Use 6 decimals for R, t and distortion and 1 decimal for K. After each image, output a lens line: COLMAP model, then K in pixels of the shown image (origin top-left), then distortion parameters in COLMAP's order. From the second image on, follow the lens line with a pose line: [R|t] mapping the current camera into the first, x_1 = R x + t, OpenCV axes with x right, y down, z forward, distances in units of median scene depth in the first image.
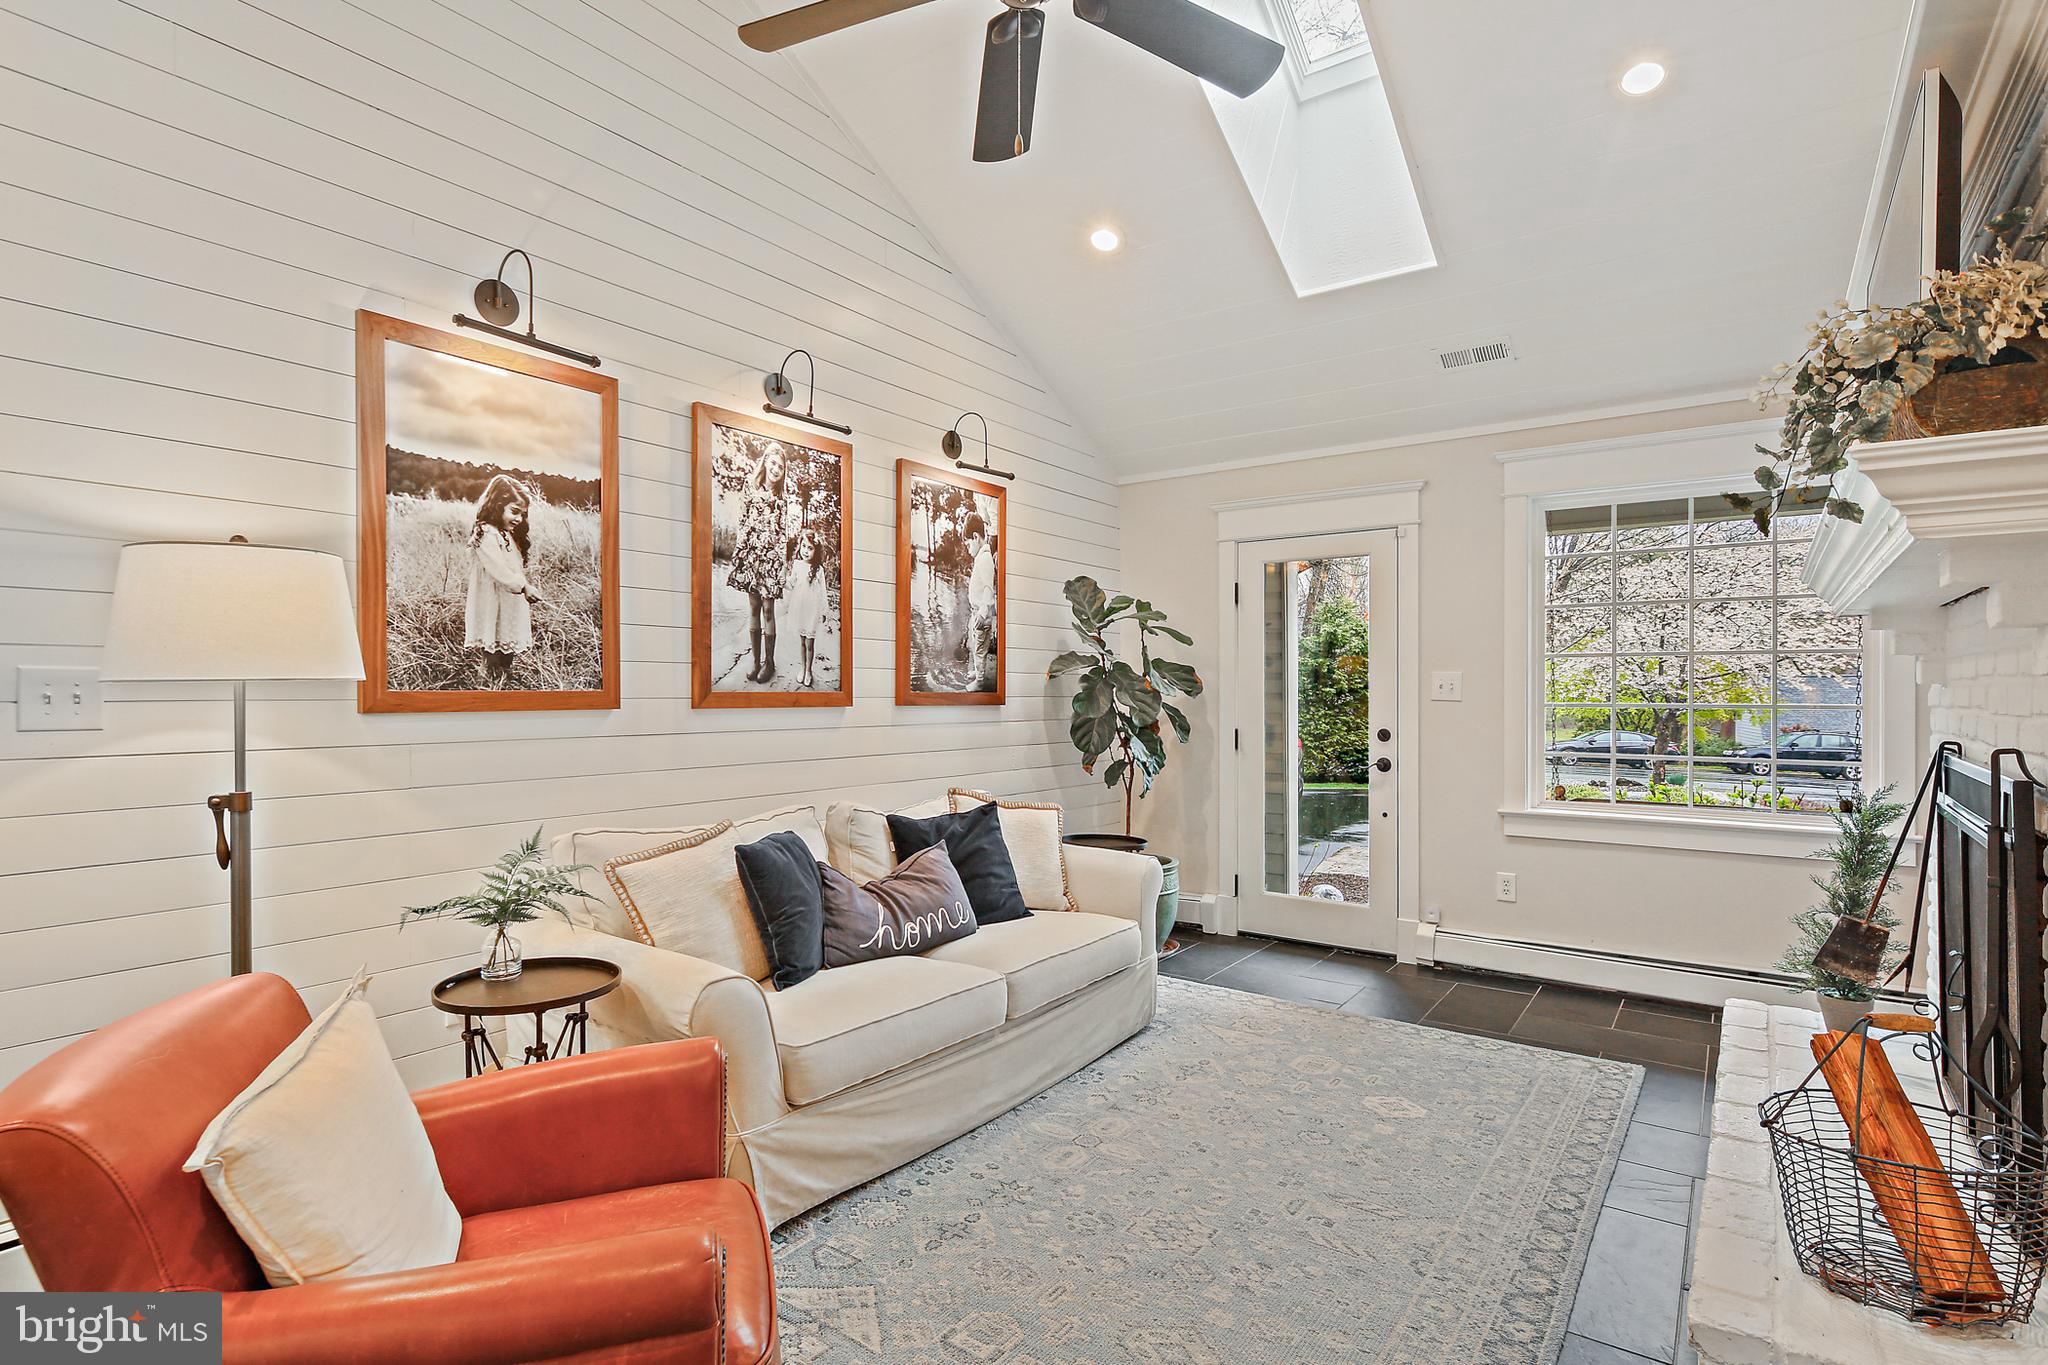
lens RADIAL K [[1007.3, 0, 1021.1], [0, 1007.3, 689.5], [0, 0, 1]] dist [0.000254, -0.000549]
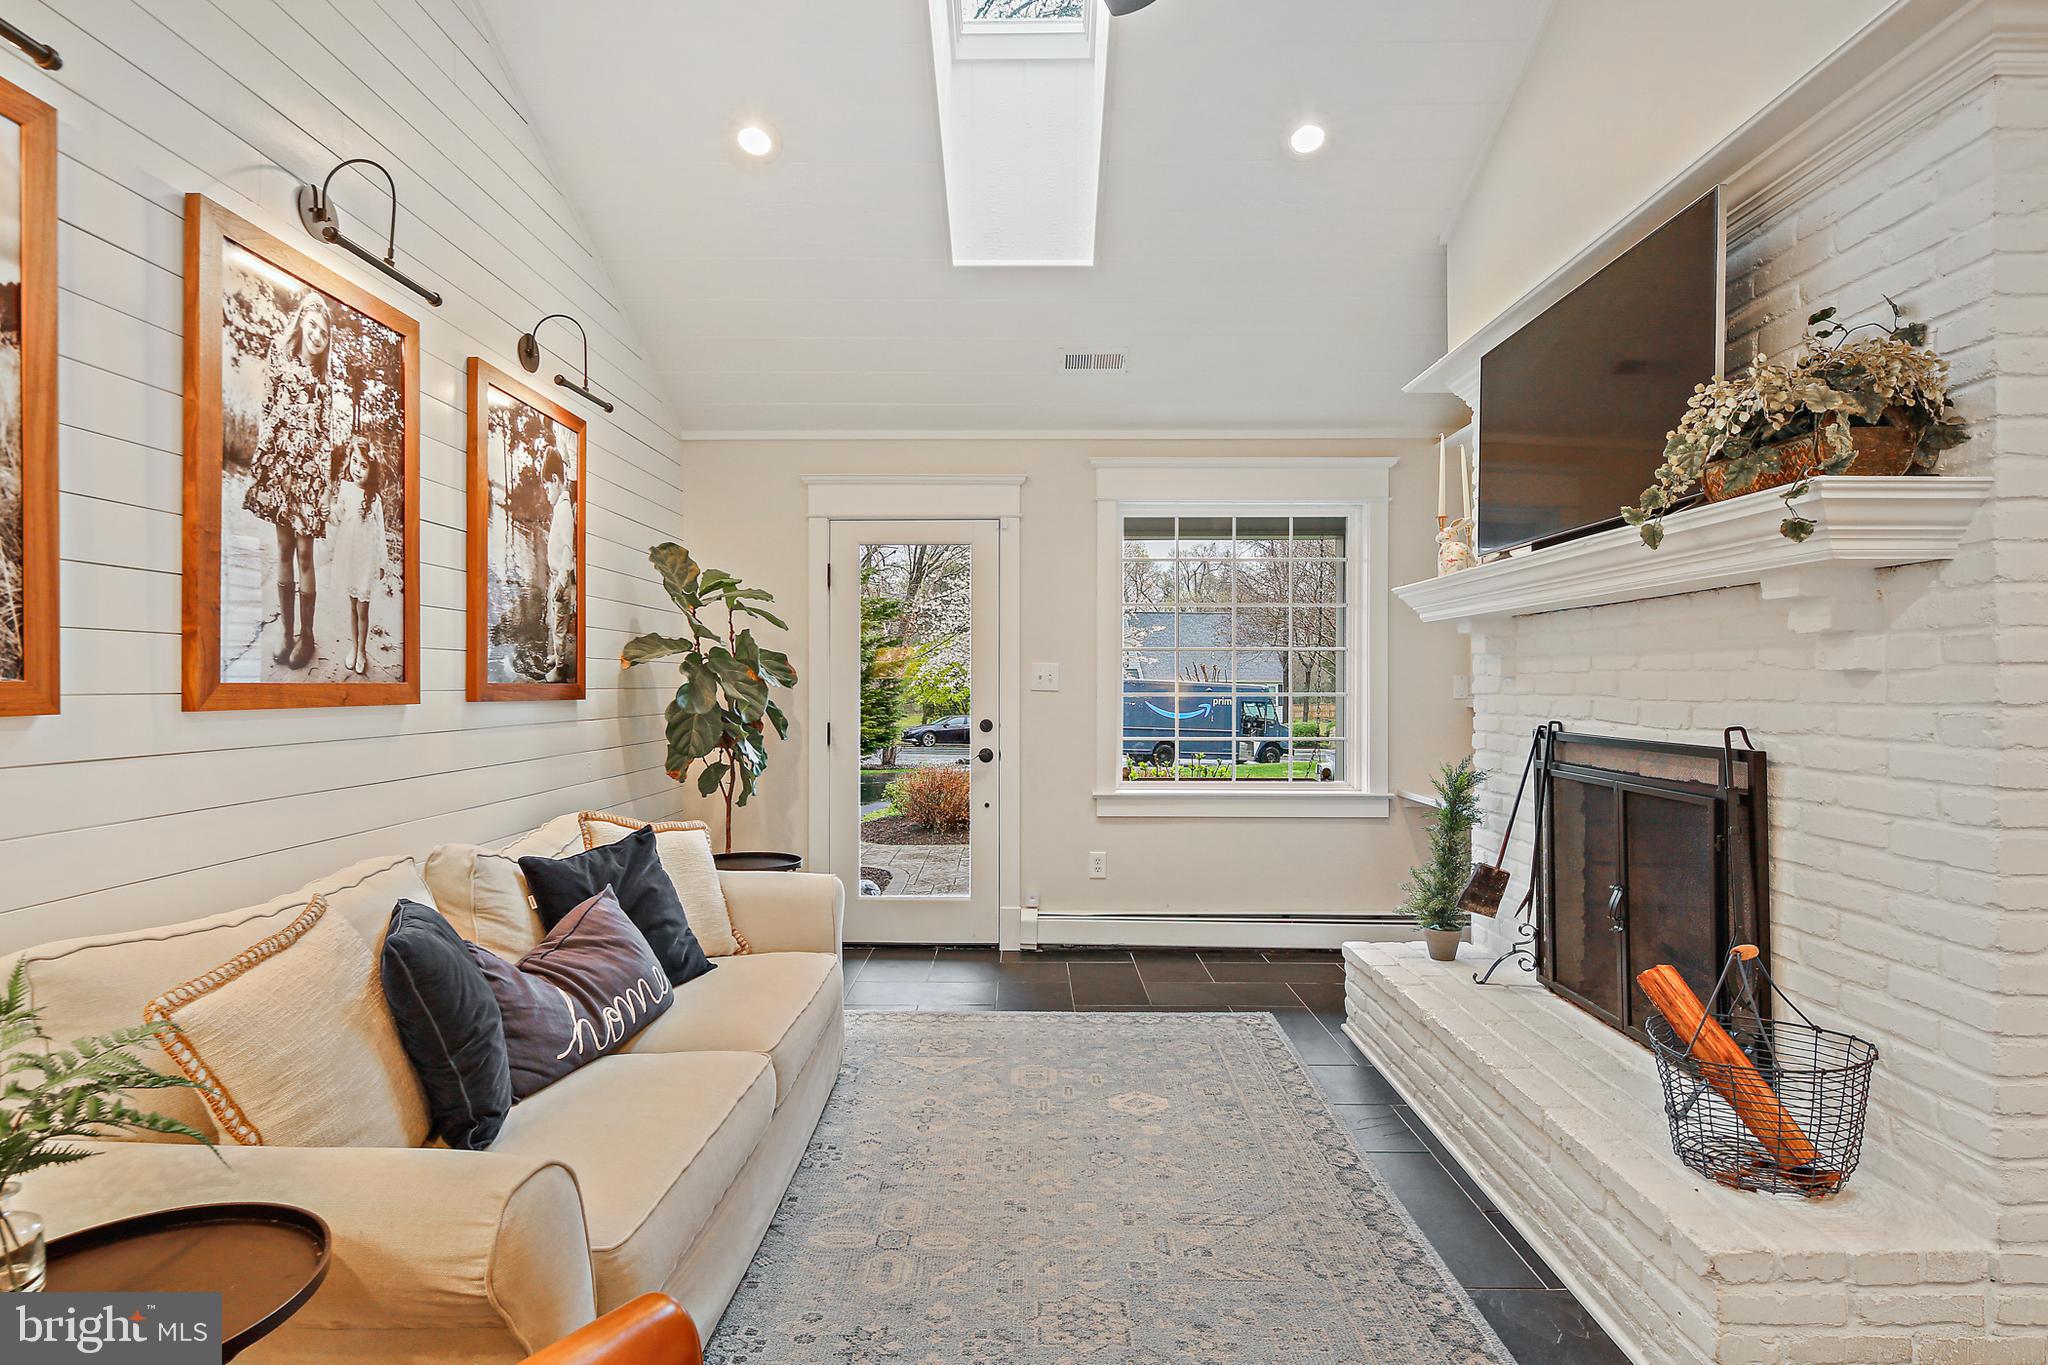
lens RADIAL K [[999.5, 0, 1020.0], [0, 999.5, 679.2], [0, 0, 1]] dist [0.002411, -0.006324]
pose [[0.818202, 0.001737, 0.574929, -0.243522], [-0.001450, 0.999998, -0.000957, 0.000055], [-0.574930, -0.000051, 0.818203, 0.224532]]
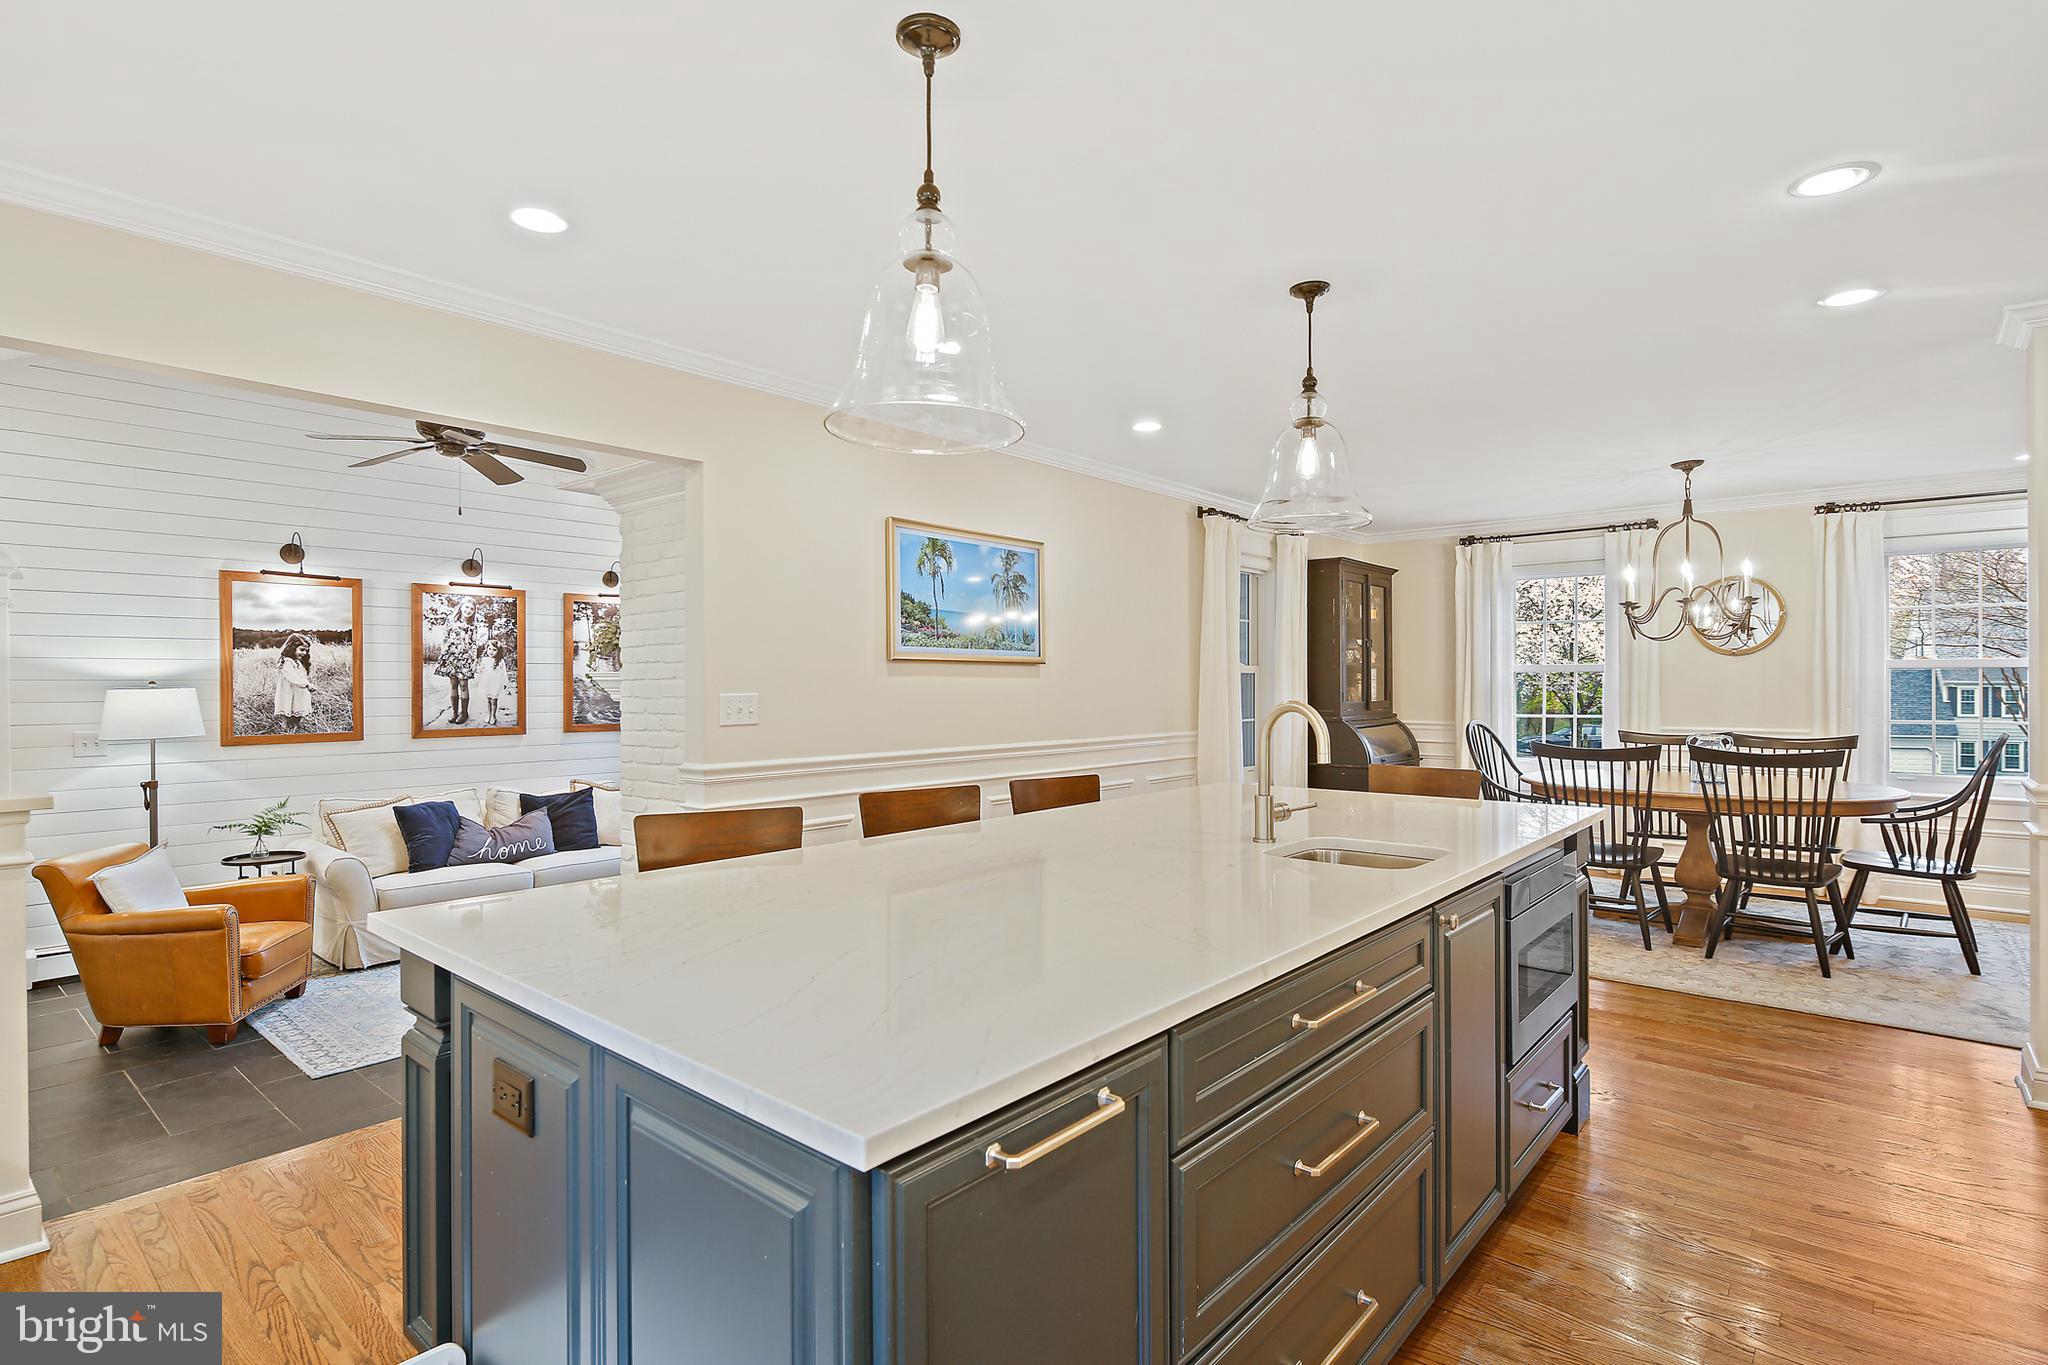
lens RADIAL K [[991.2, 0, 1024.0], [0, 991.2, 682.5], [0, 0, 1]] dist [-0.001649, -0.000445]
pose [[0.996835, -0.004468, -0.079370, 0.946185], [0.004675, 0.999986, 0.002418, -0.083613], [0.079358, -0.002781, 0.996842, -0.773202]]
